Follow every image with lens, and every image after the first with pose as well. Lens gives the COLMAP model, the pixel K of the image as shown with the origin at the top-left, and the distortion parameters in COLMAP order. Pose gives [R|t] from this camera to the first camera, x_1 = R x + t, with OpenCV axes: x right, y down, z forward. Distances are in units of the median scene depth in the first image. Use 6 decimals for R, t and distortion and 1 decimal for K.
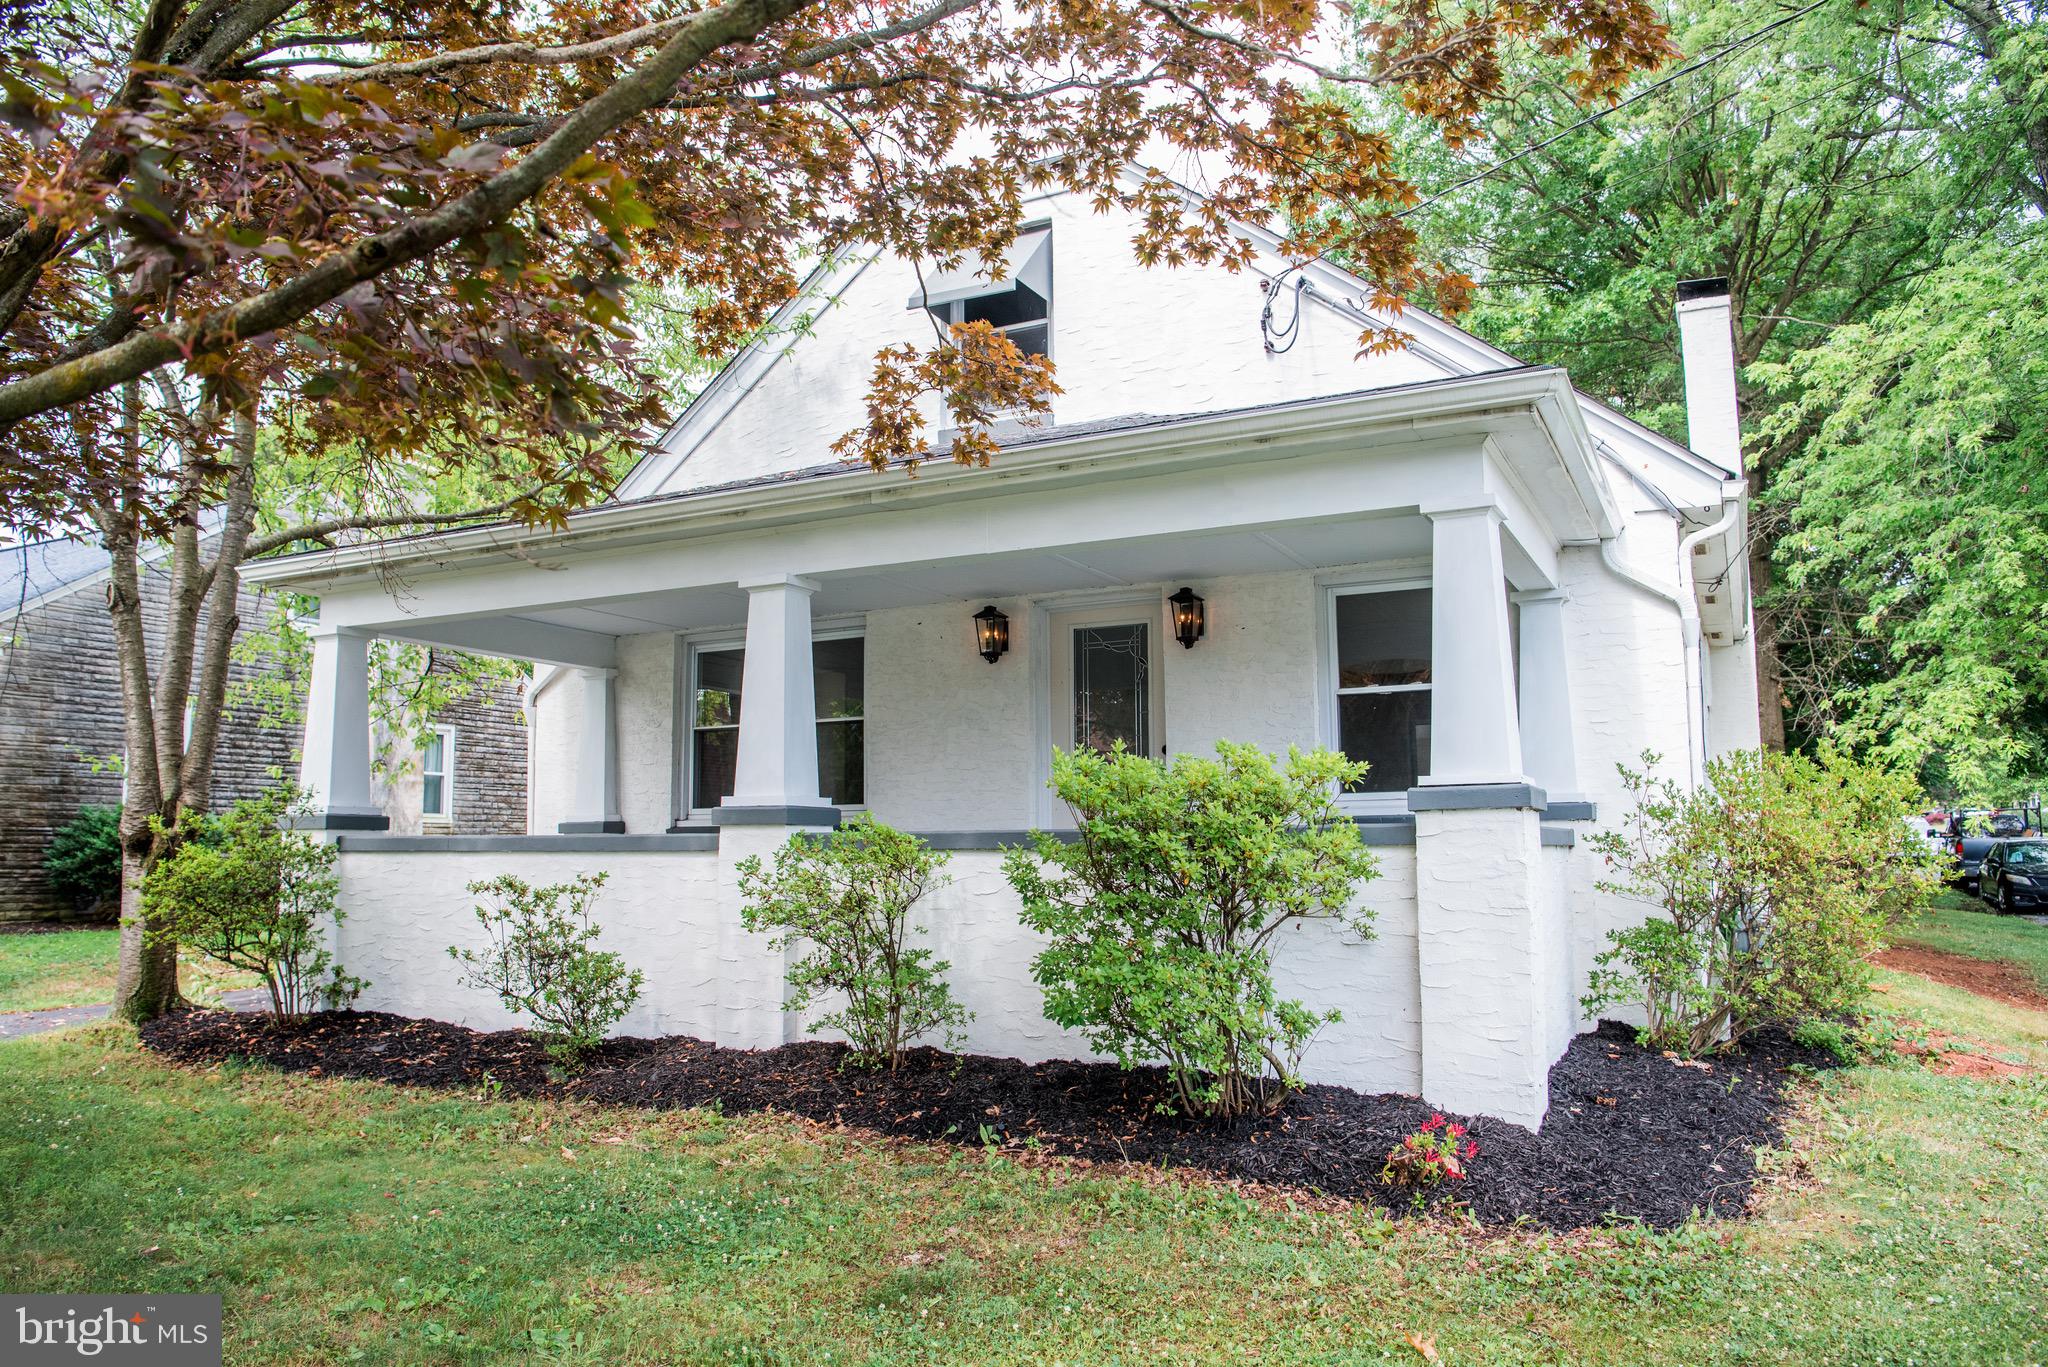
lens RADIAL K [[1434.3, 0, 1017.5], [0, 1434.3, 676.8], [0, 0, 1]] dist [-0.074449, 0.015354]
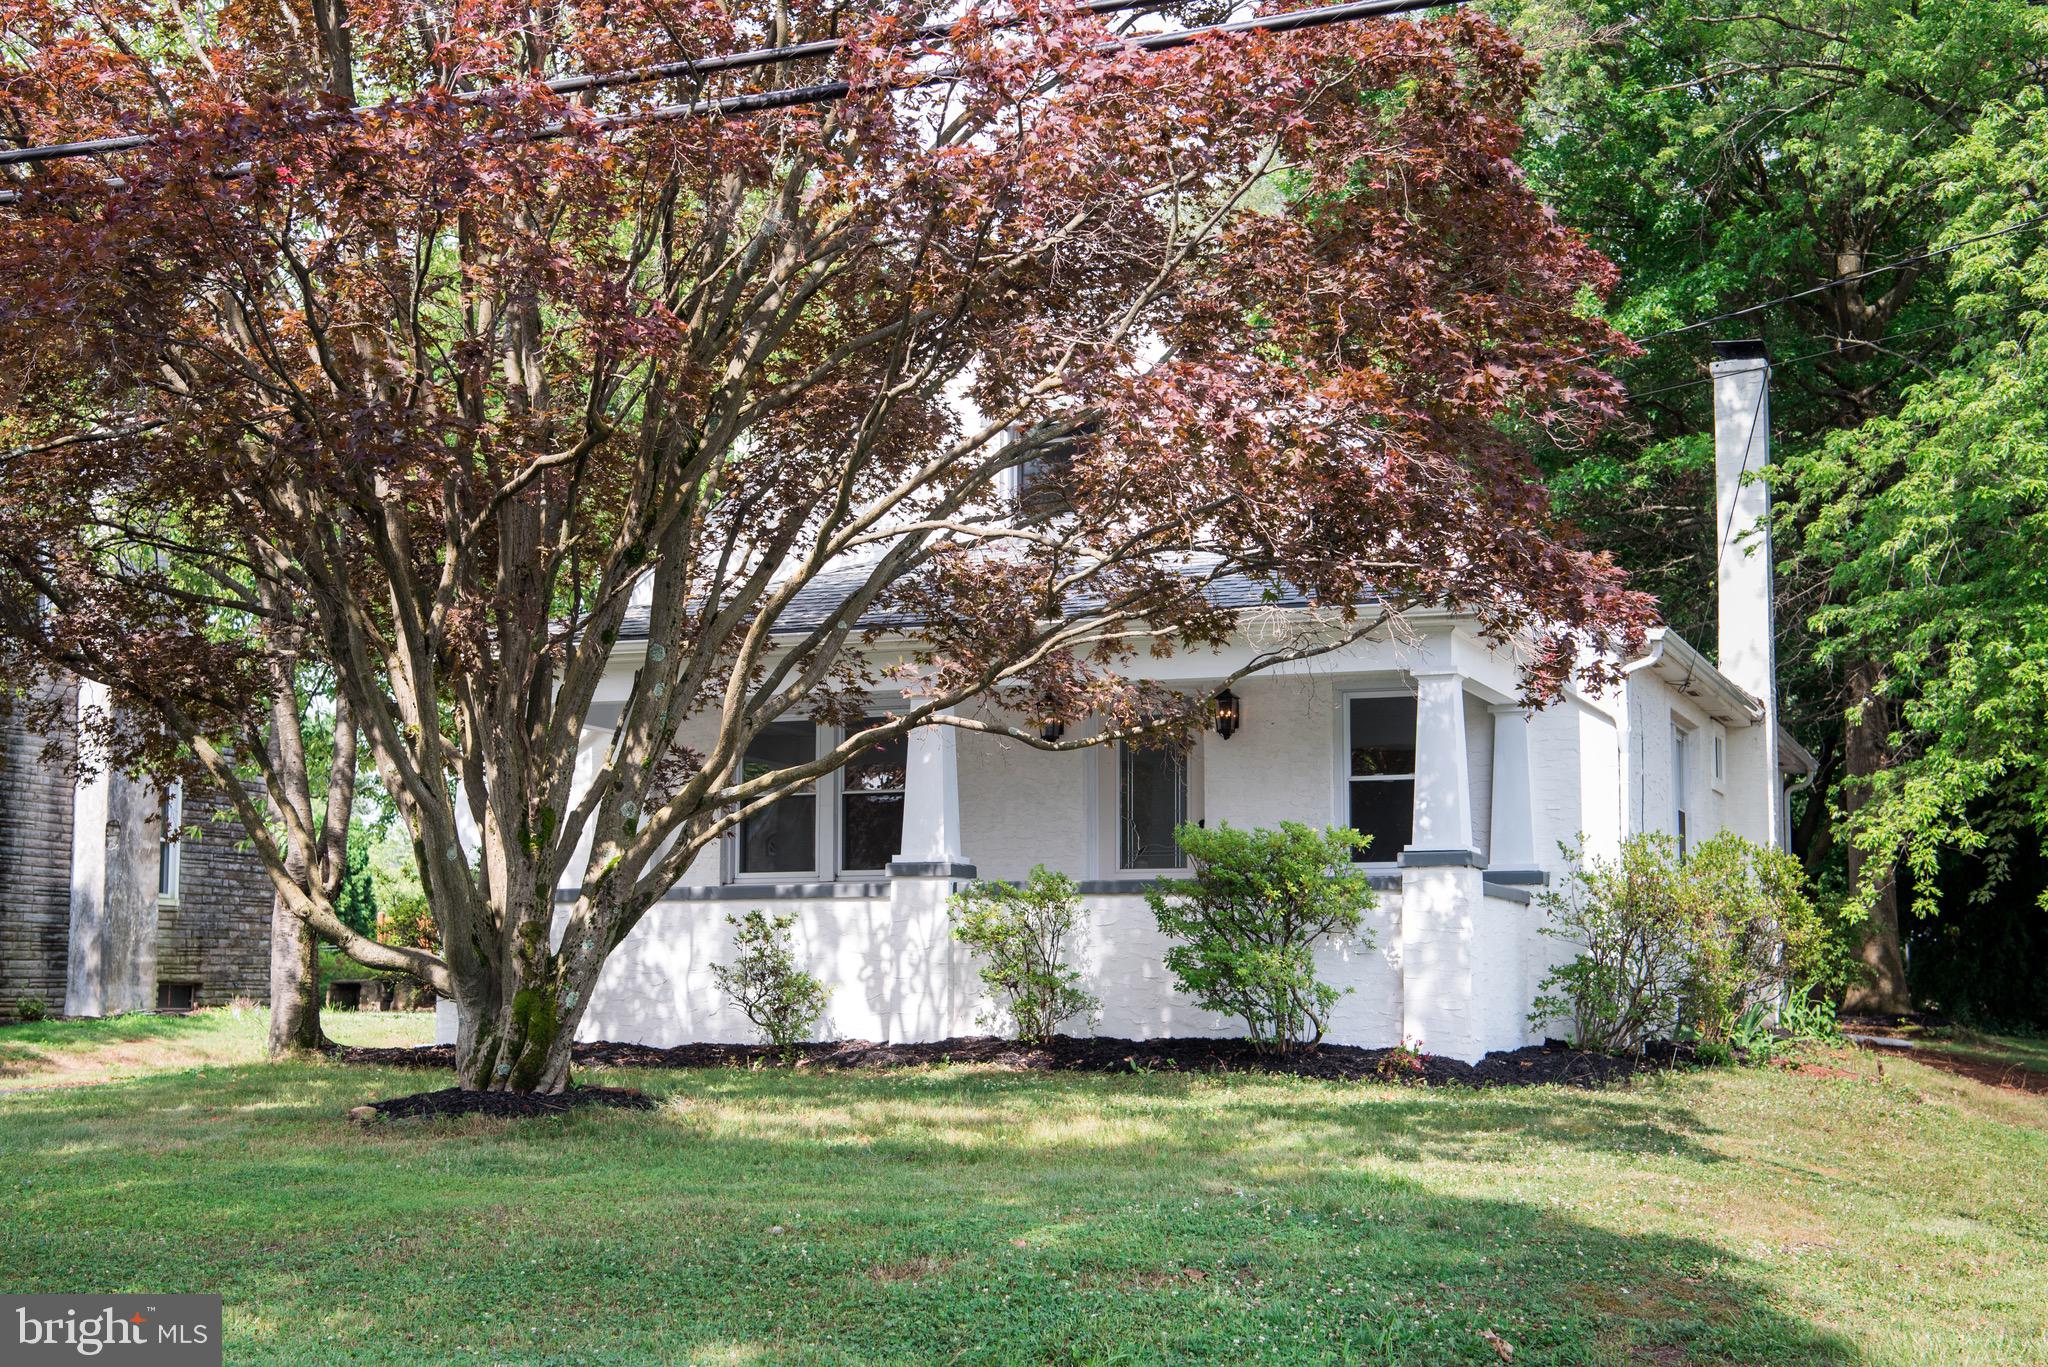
lens RADIAL K [[2666.5, 0, 1029.3], [0, 2666.5, 681.2], [0, 0, 1]] dist [0.089550, 0.000000]
pose [[0.993769, 0.021116, 0.109443, -0.365517], [-0.021328, 0.999772, 0.000770, -0.083940], [-0.109402, -0.003100, 0.993993, -1.510299]]
